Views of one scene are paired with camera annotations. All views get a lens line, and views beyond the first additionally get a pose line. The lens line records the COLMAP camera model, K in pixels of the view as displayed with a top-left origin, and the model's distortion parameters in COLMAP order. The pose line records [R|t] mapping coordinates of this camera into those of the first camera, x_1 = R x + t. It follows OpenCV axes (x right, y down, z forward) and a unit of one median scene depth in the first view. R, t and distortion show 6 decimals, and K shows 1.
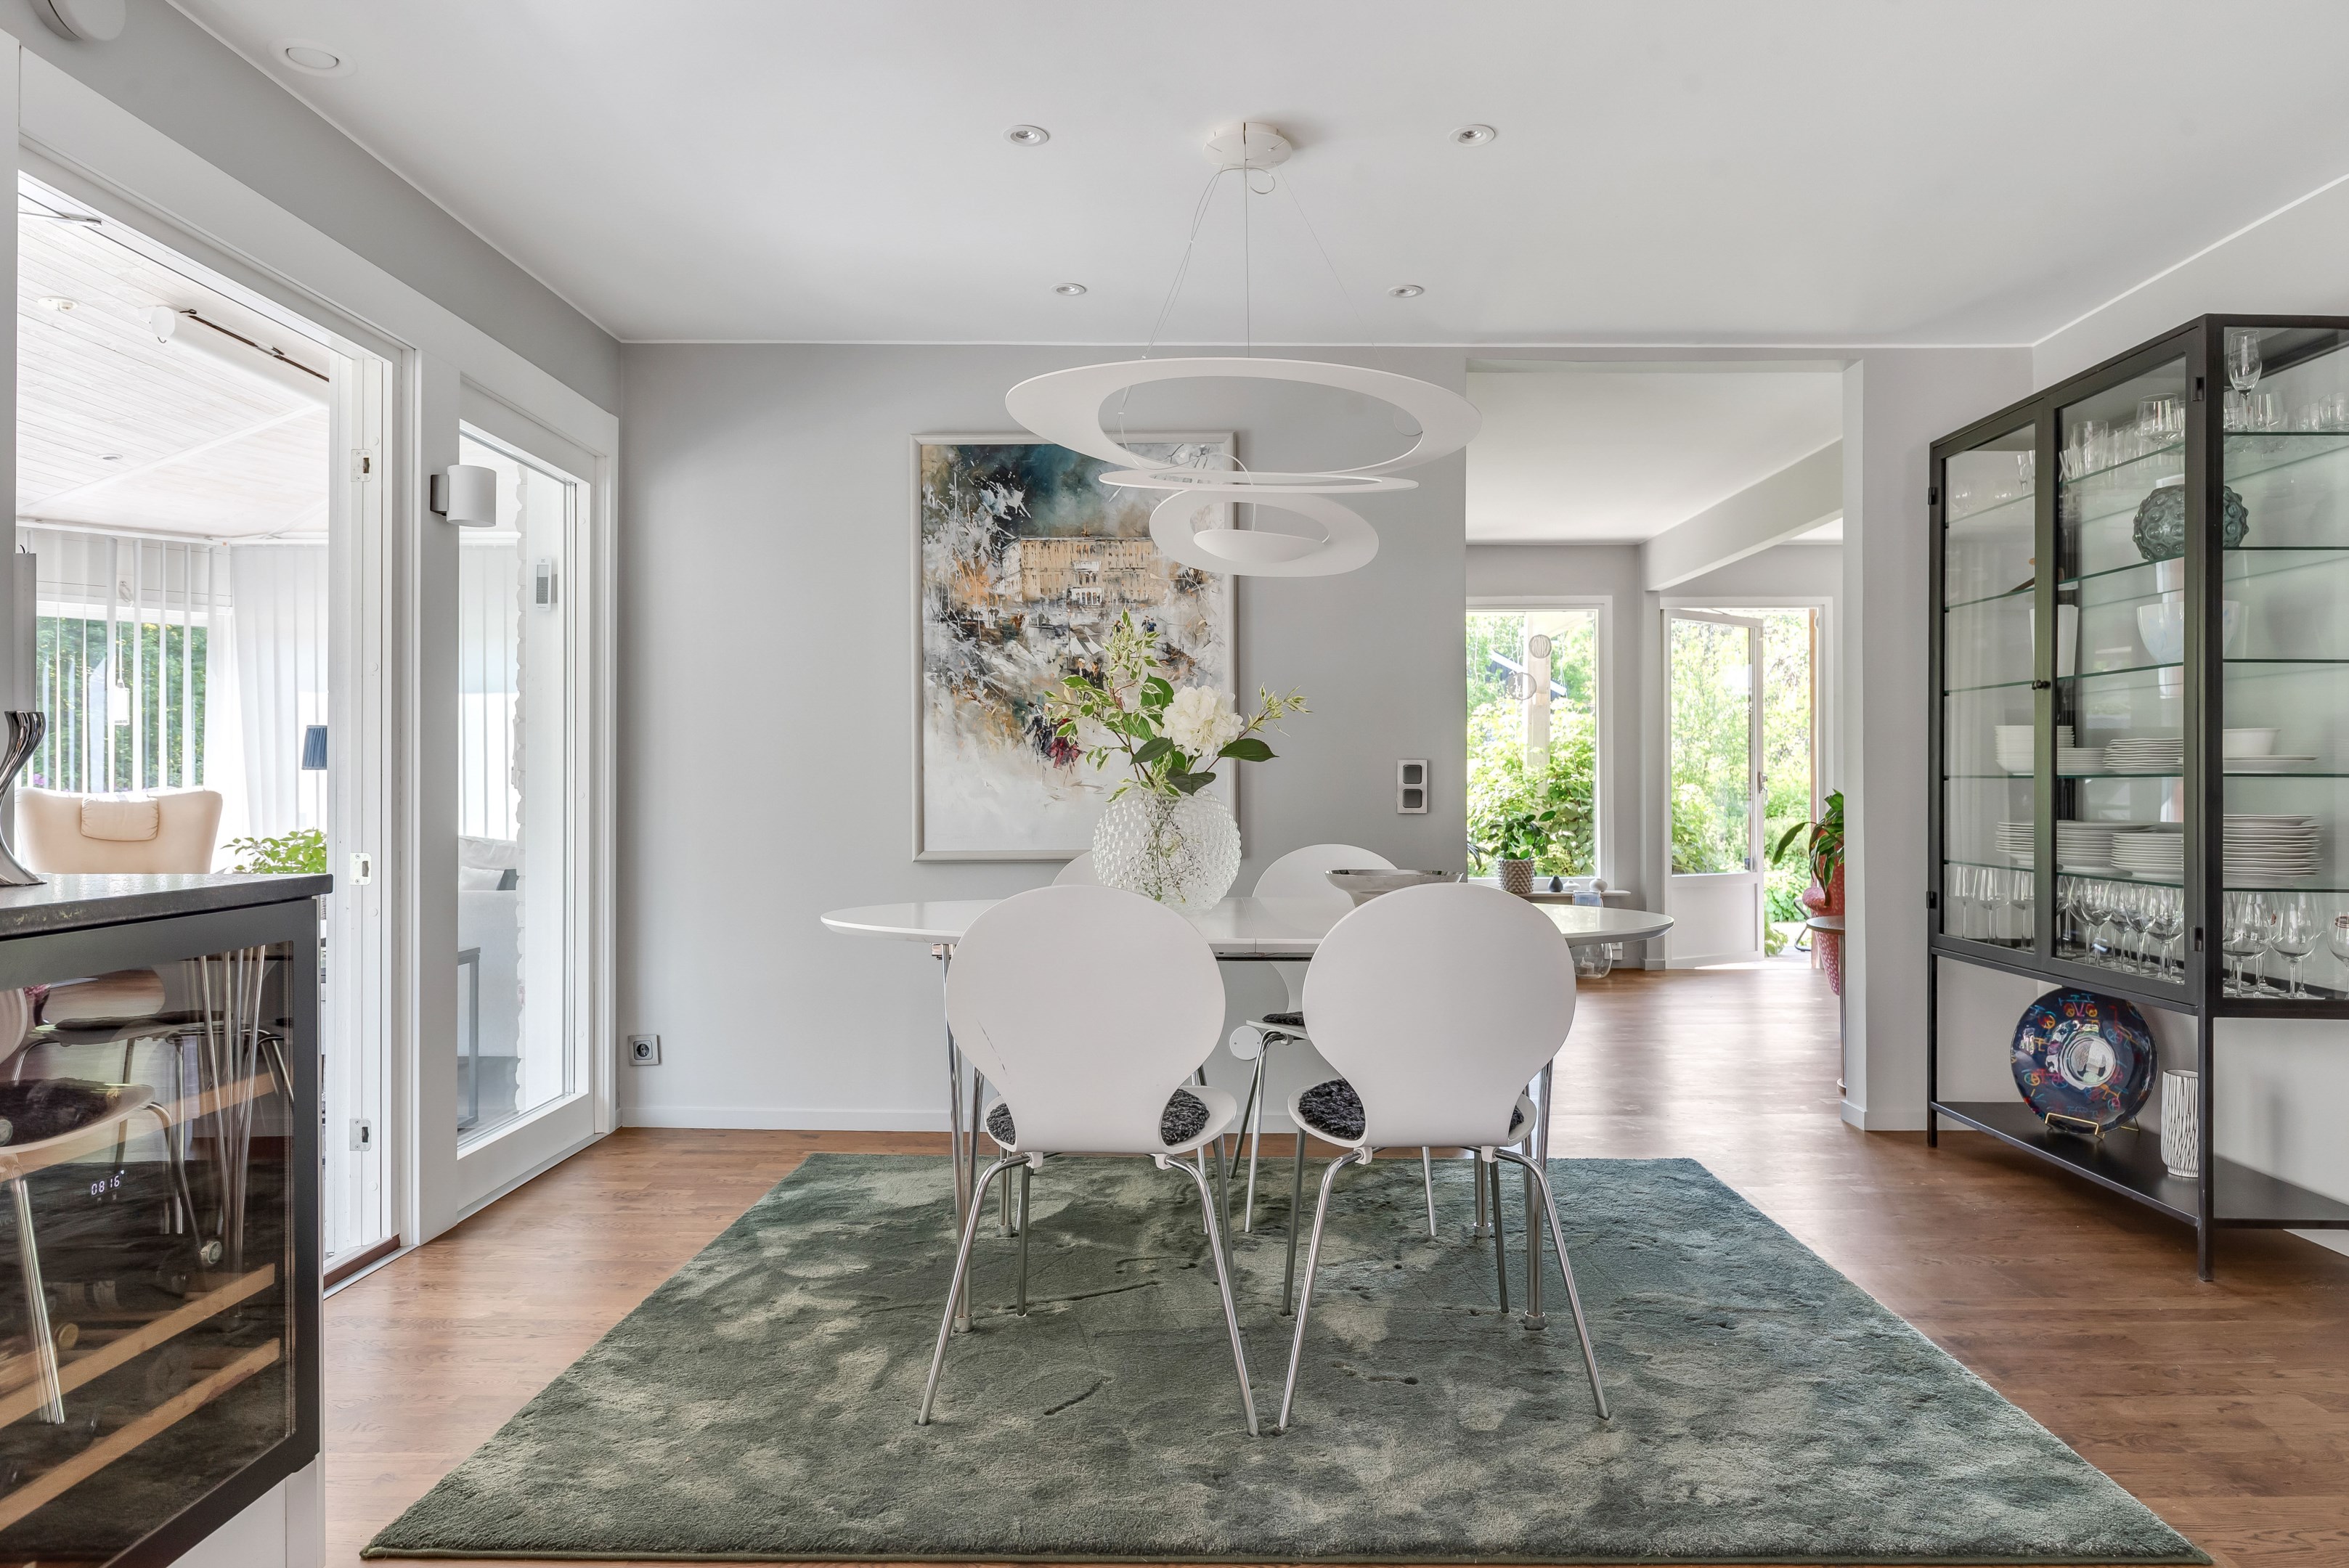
lens RADIAL K [[1452.1, 0, 1178.3], [0, 1452.1, 776.9], [0, 0, 1]] dist [-0.004673, -0.001973]
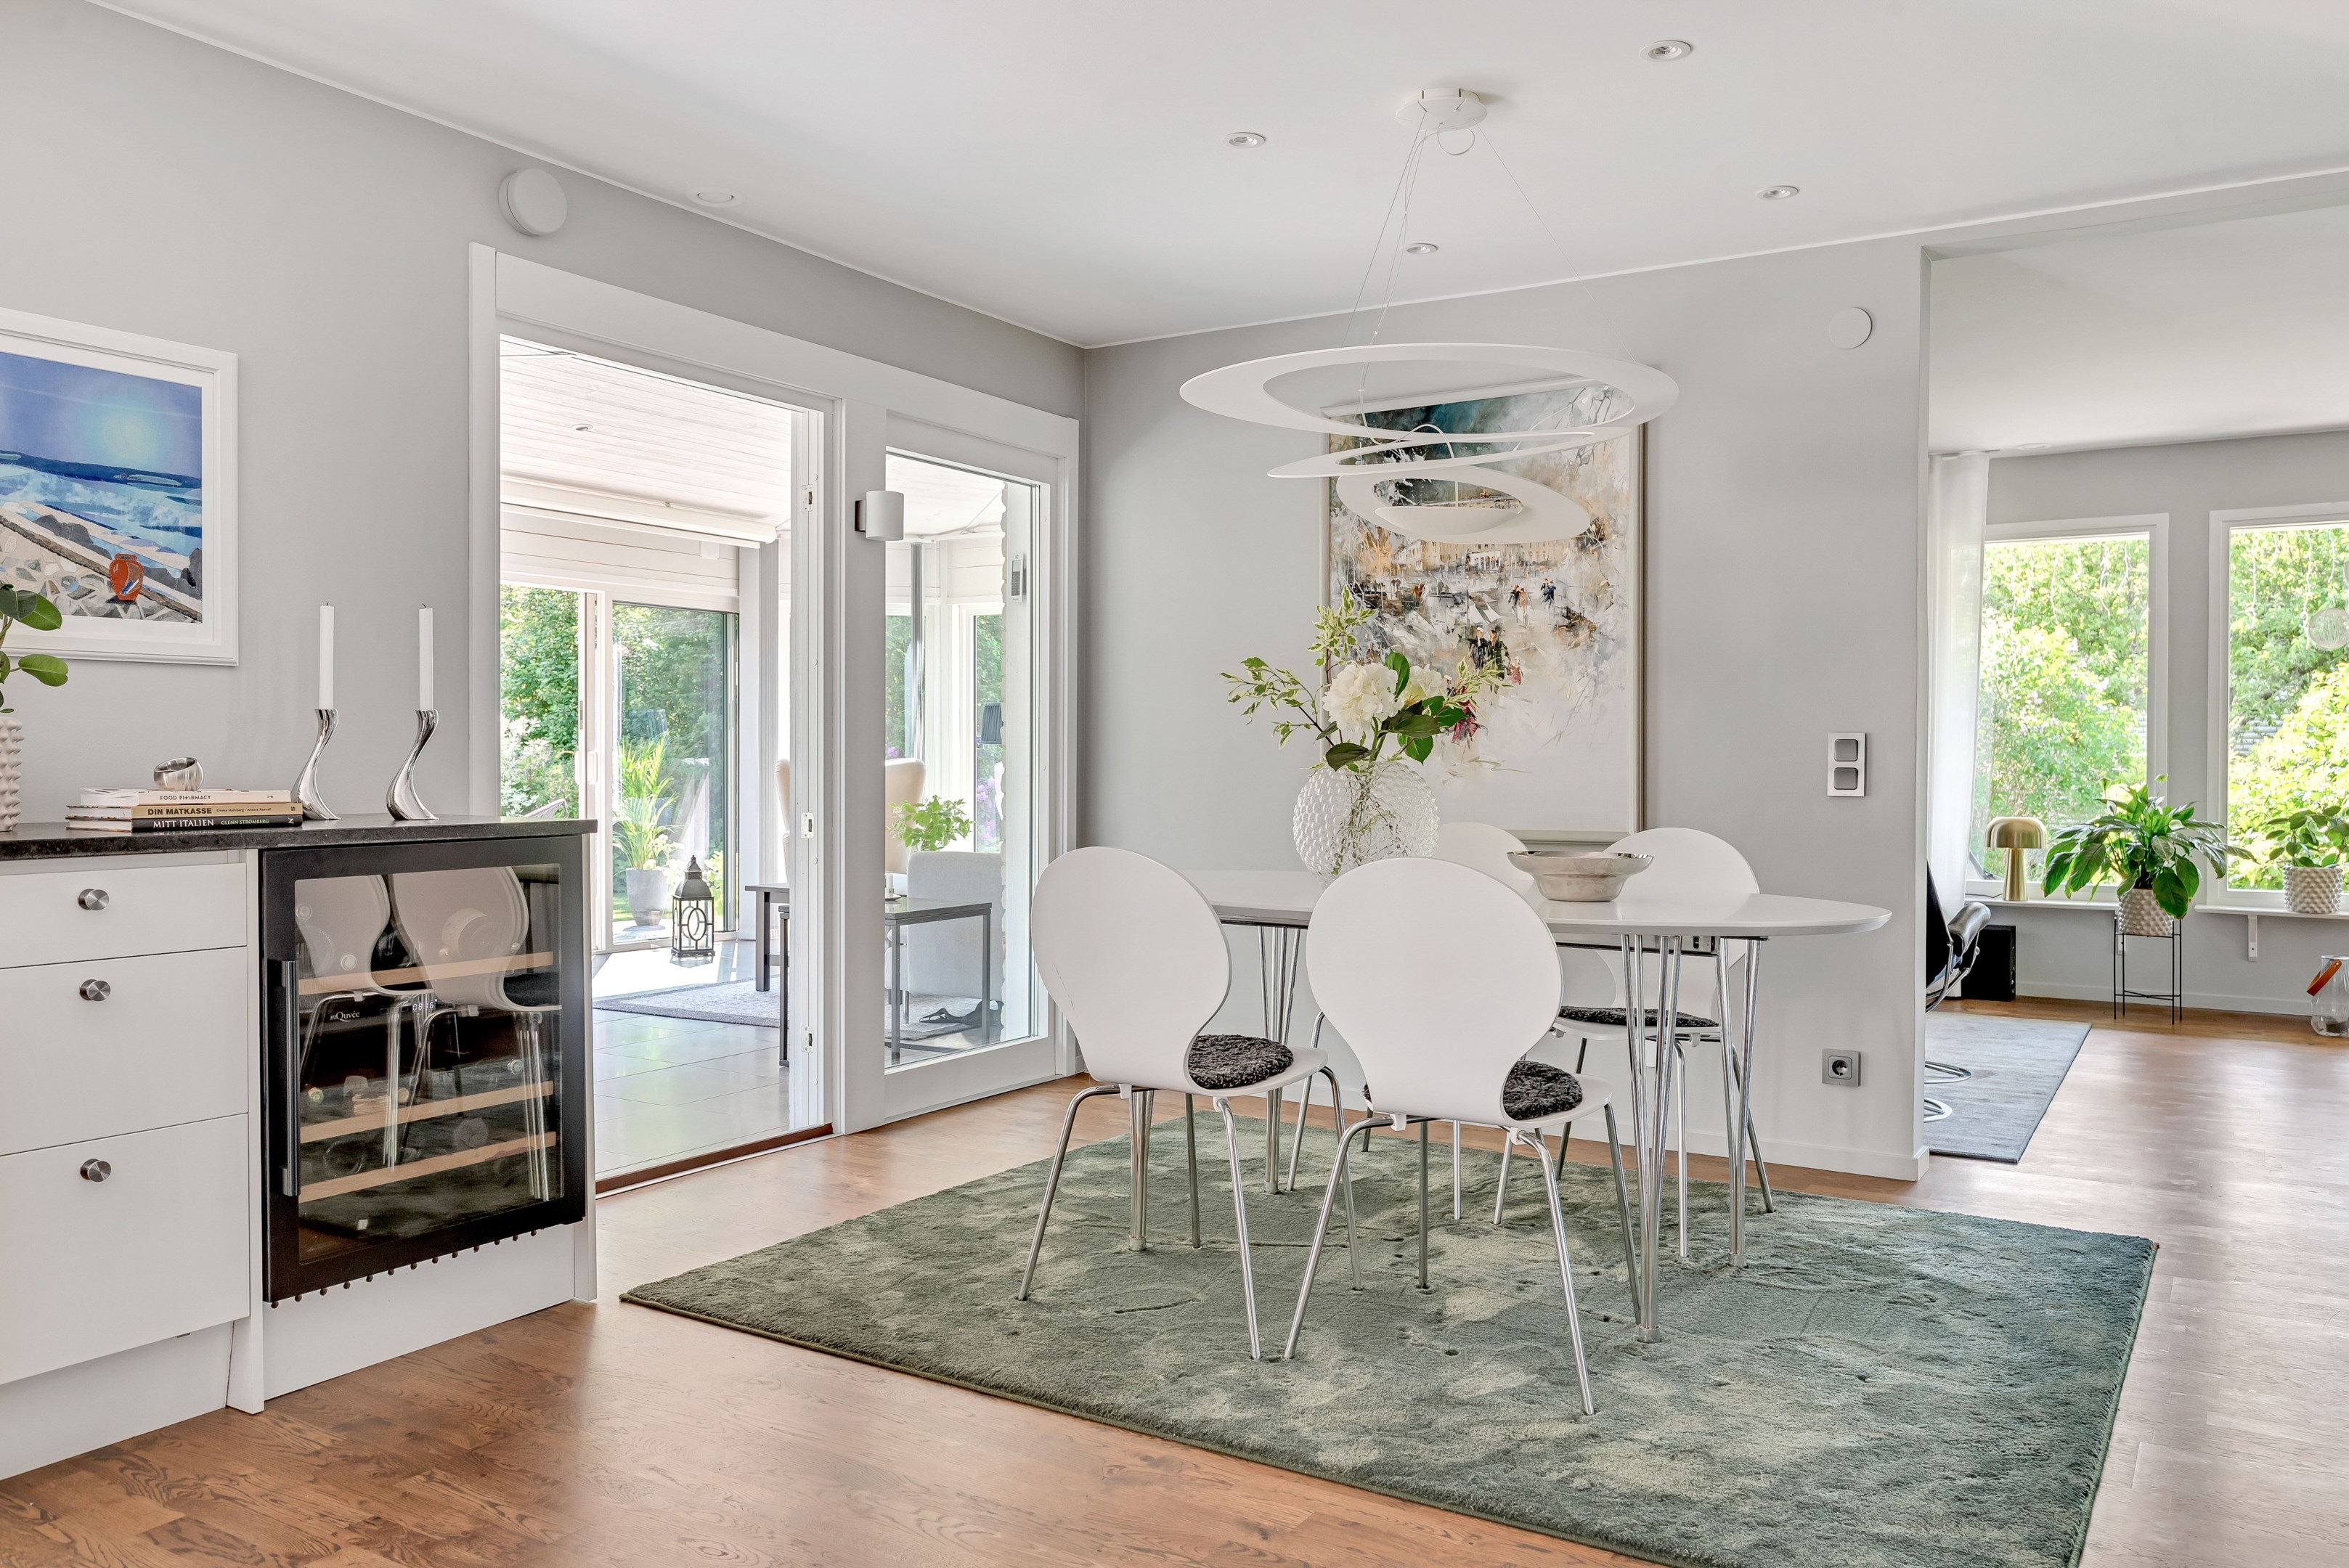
lens RADIAL K [[1741.4, 0, 1168.7], [0, 1741.4, 785.3], [0, 0, 1]] dist [-0.004046, 0.001354]
pose [[0.845753, 0.012211, -0.533435, 0.368940], [-0.001628, 0.999792, 0.020307, -0.001184], [0.533572, -0.016306, 0.845598, -0.070447]]
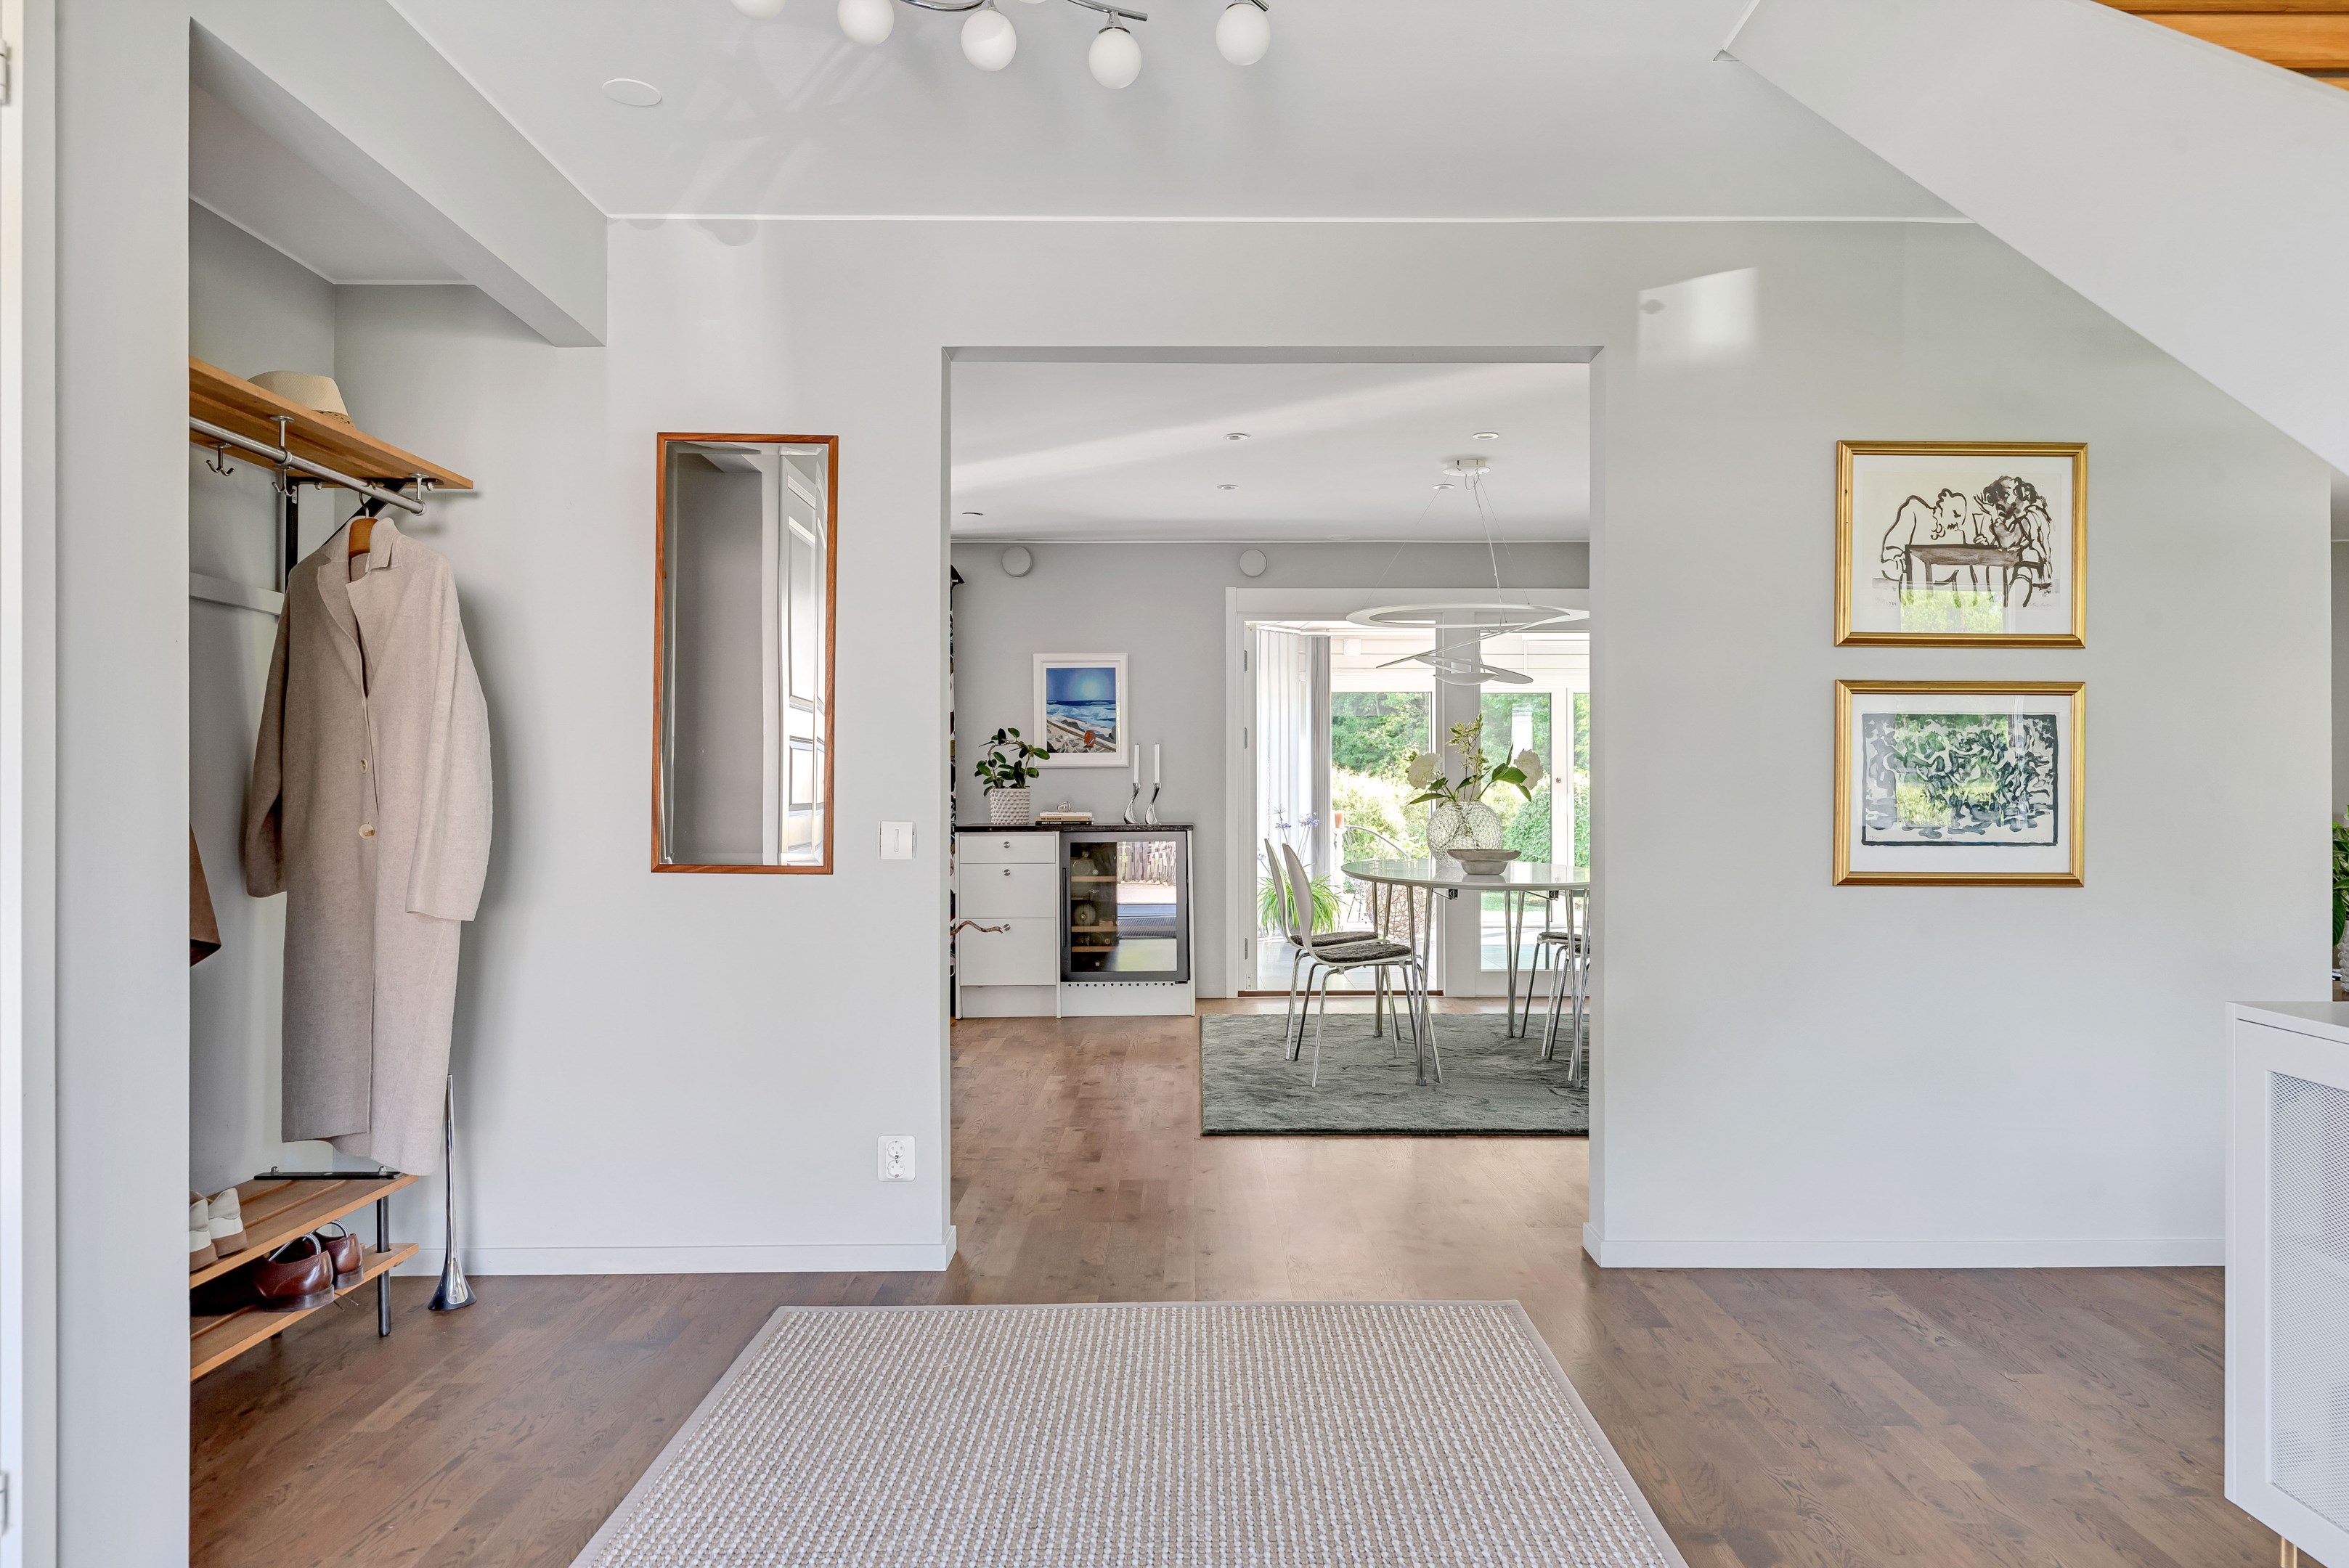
lens RADIAL K [[1452.1, 0, 1177.8], [0, 1452.1, 789.6], [0, 0, 1]] dist [-0.004673, -0.001973]
pose [[0.019104, -0.000532, -0.999817, 1.374014], [0.007050, 0.999975, -0.000397, -0.009861], [0.999793, -0.007041, 0.019107, 0.394160]]
